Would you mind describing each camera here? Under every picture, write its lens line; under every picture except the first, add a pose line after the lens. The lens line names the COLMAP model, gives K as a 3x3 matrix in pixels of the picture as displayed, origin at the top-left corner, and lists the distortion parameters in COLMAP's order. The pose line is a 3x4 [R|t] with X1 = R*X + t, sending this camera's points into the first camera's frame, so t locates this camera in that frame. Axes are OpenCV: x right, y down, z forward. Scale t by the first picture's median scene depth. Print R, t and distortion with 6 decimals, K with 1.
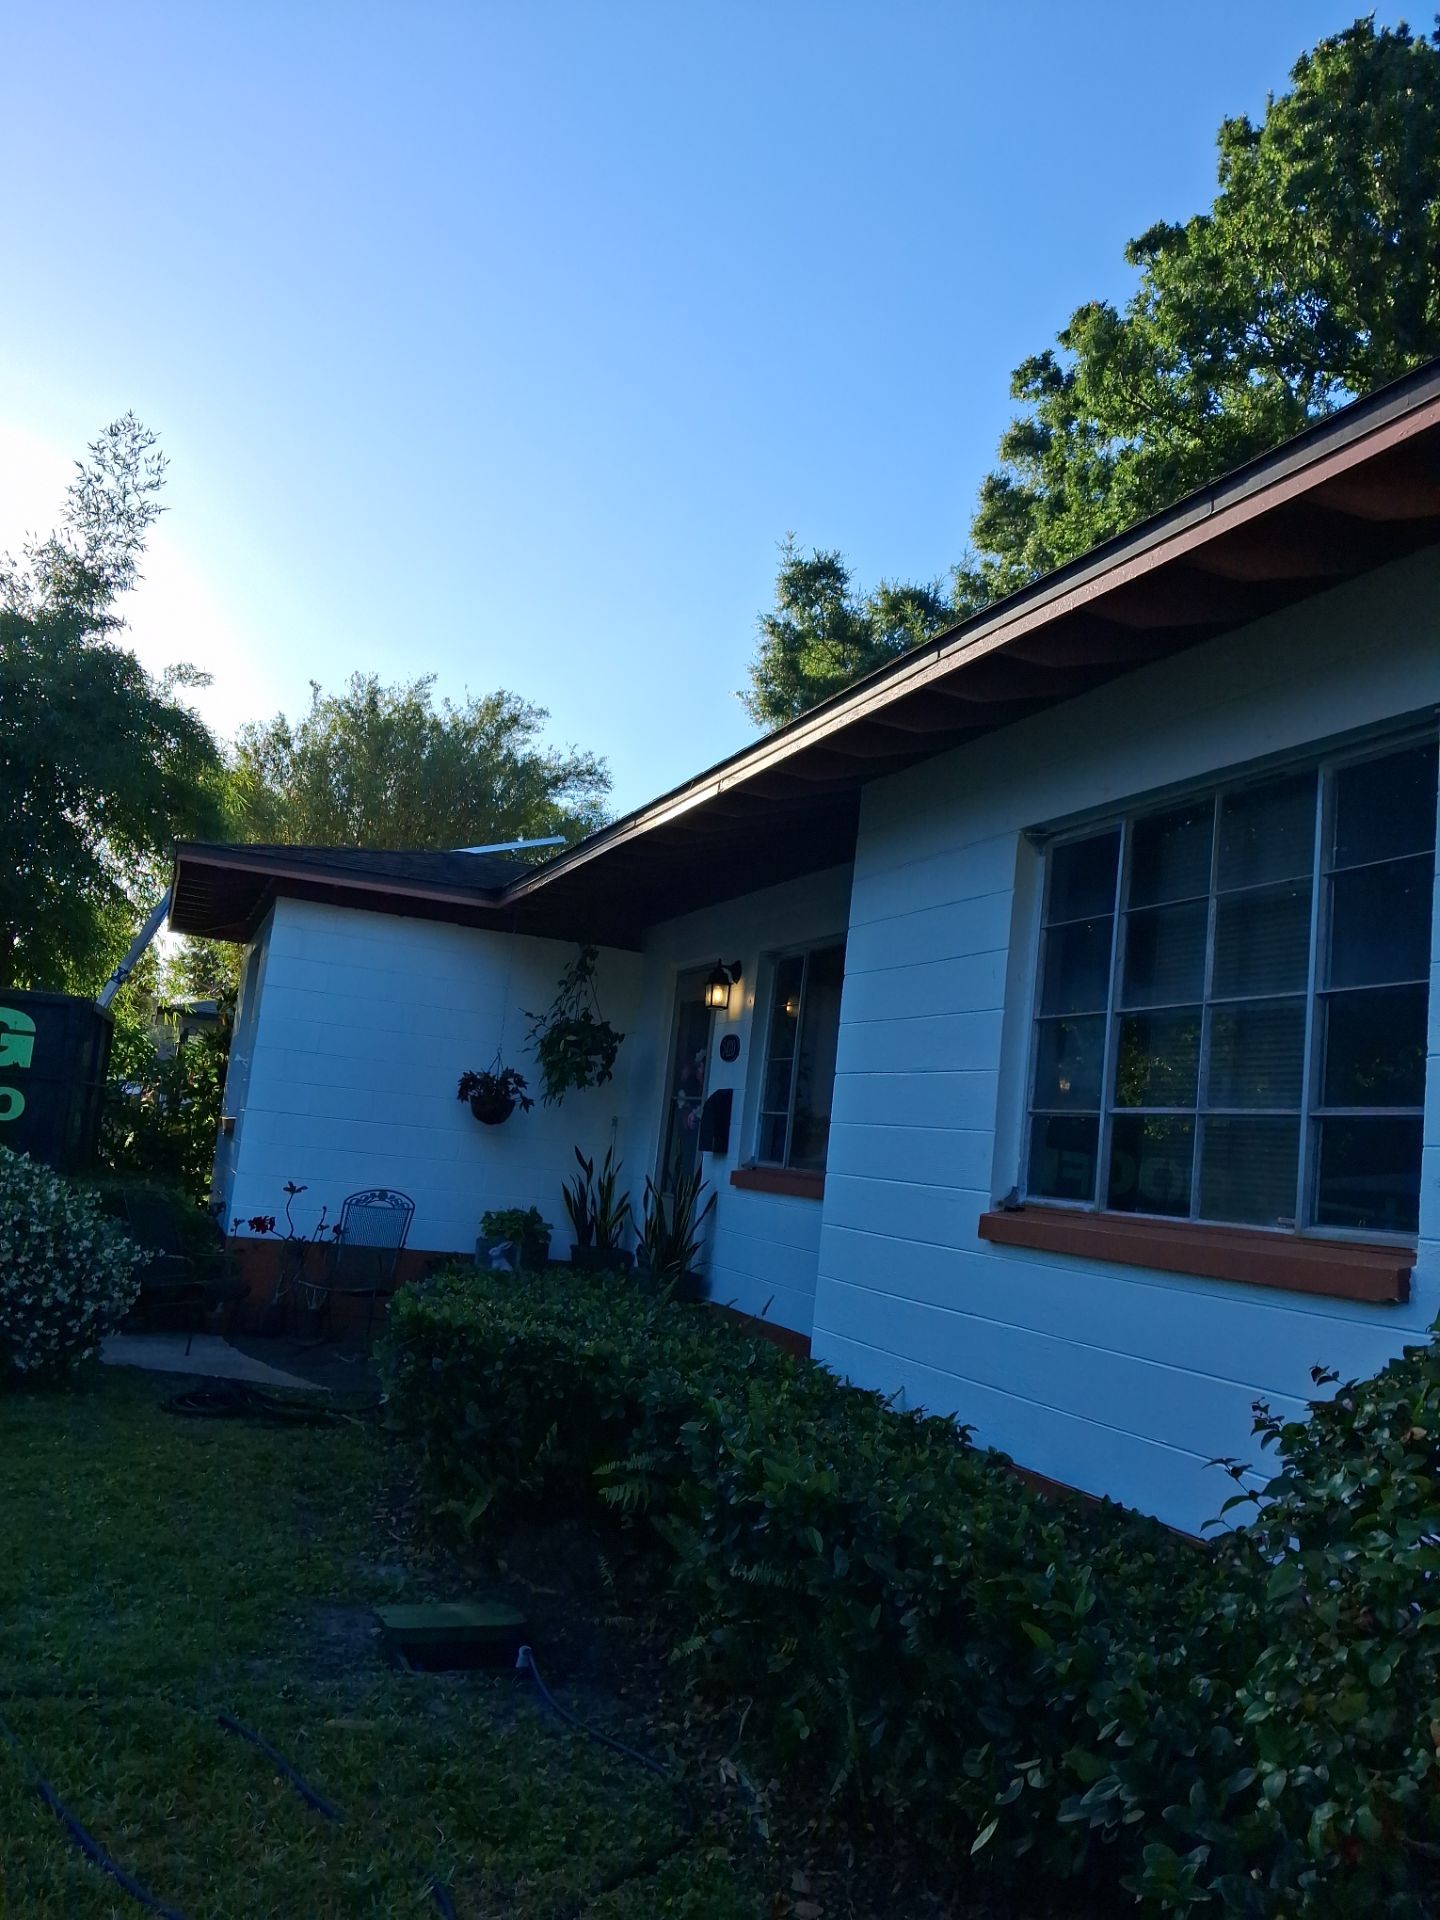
lens RADIAL K [[1488.7, 0, 752.1], [0, 1488.7, 962.5], [0, 0, 1]] dist [-0.028794, 0.007760]
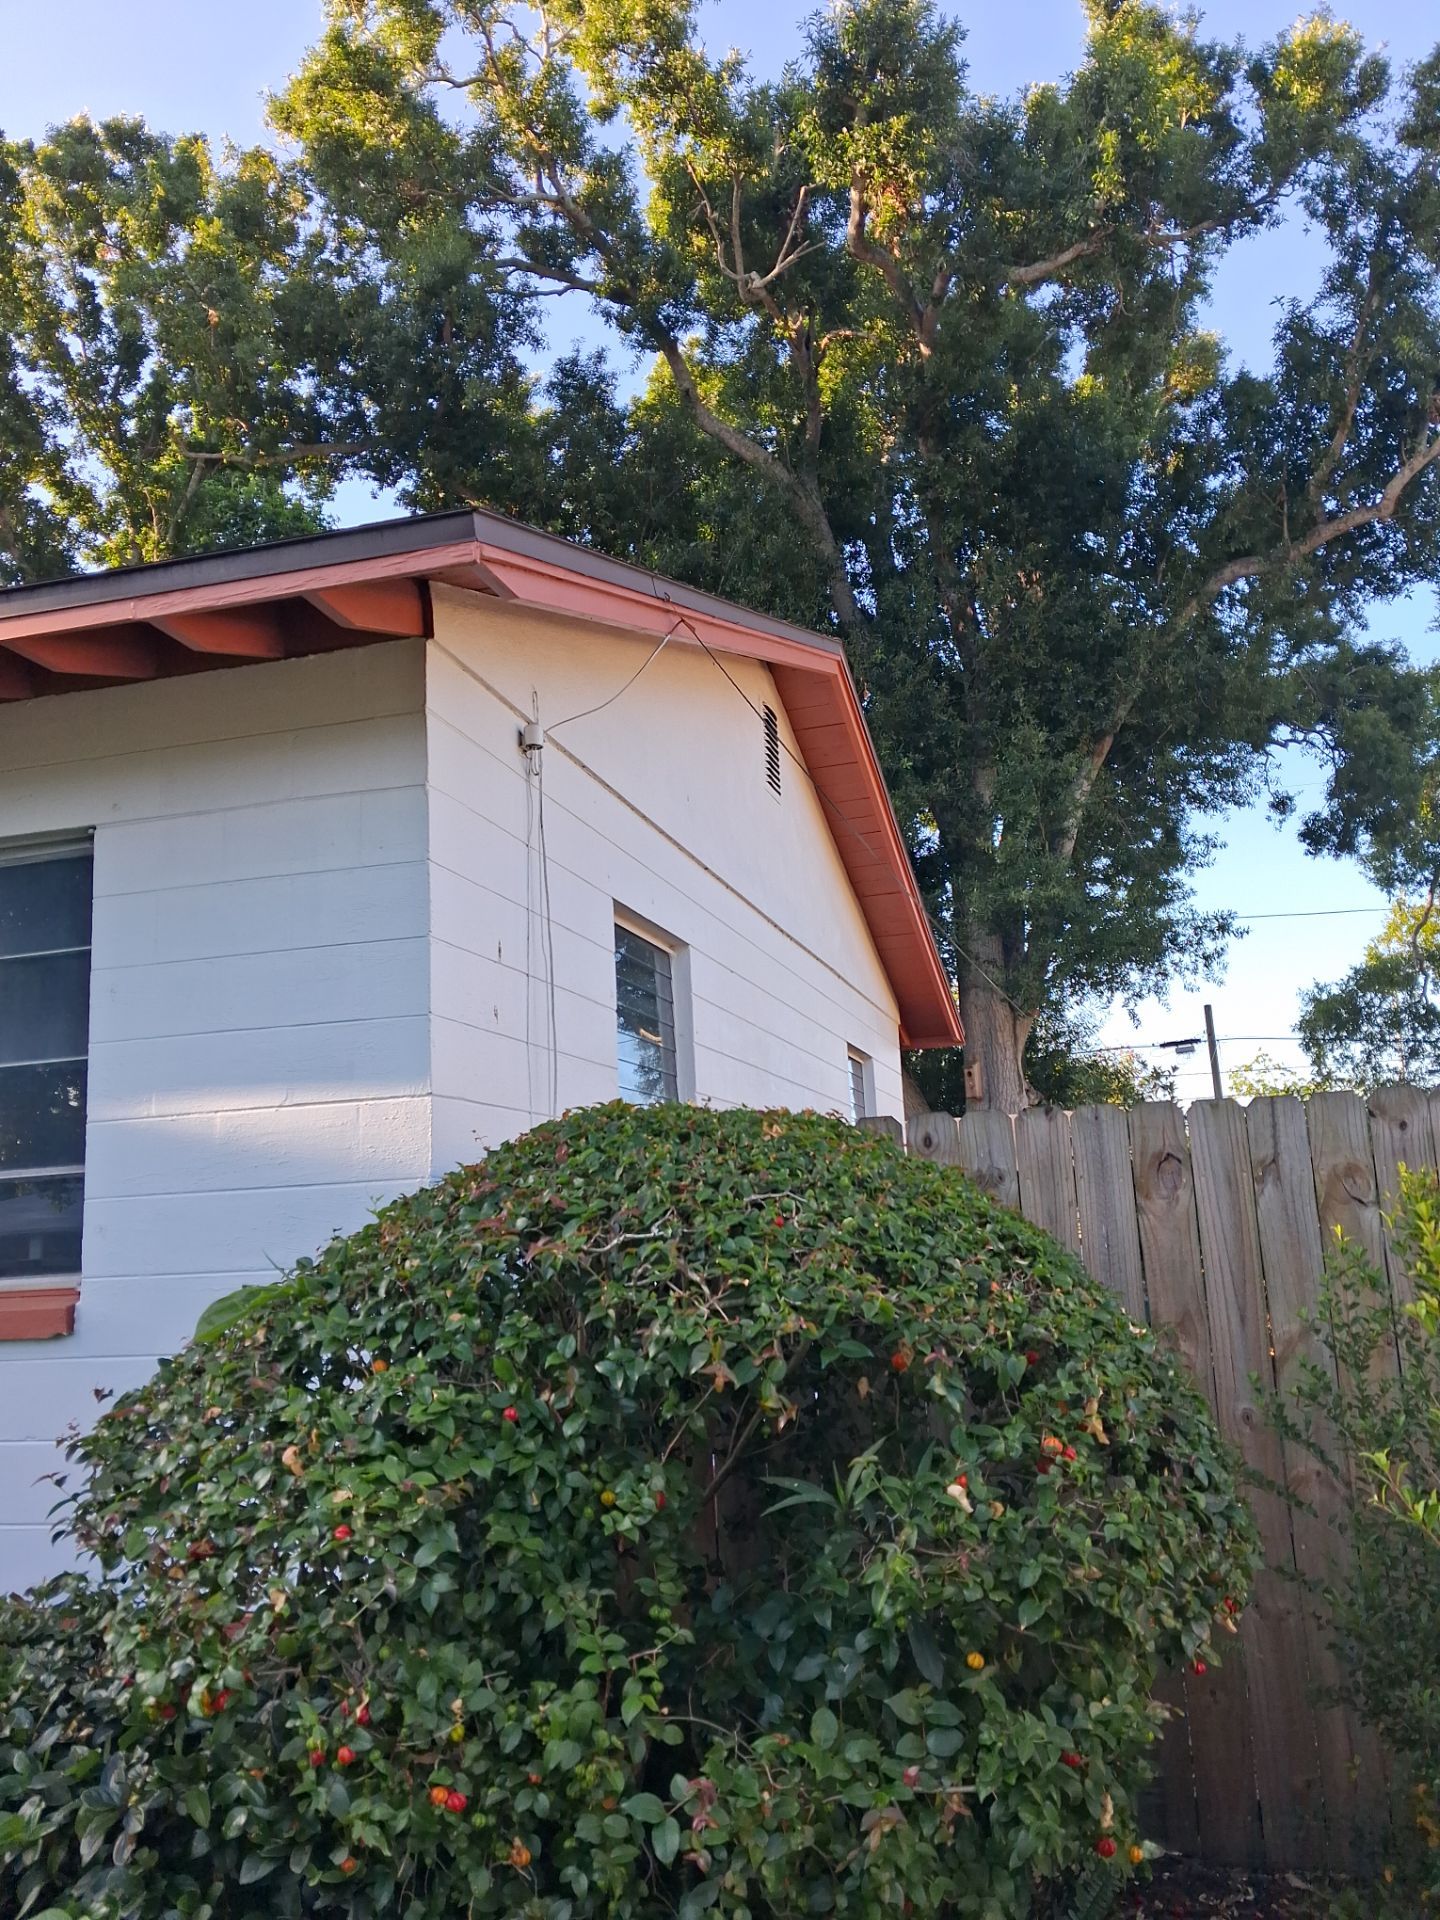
lens RADIAL K [[1488.7, 0, 752.1], [0, 1488.7, 962.5], [0, 0, 1]] dist [-0.028794, 0.007760]
pose [[0.570563, 0.012521, 0.821158, -0.184951], [0.004798, 0.999816, -0.018580, -0.034660], [-0.821240, 0.014541, 0.570398, -0.099523]]
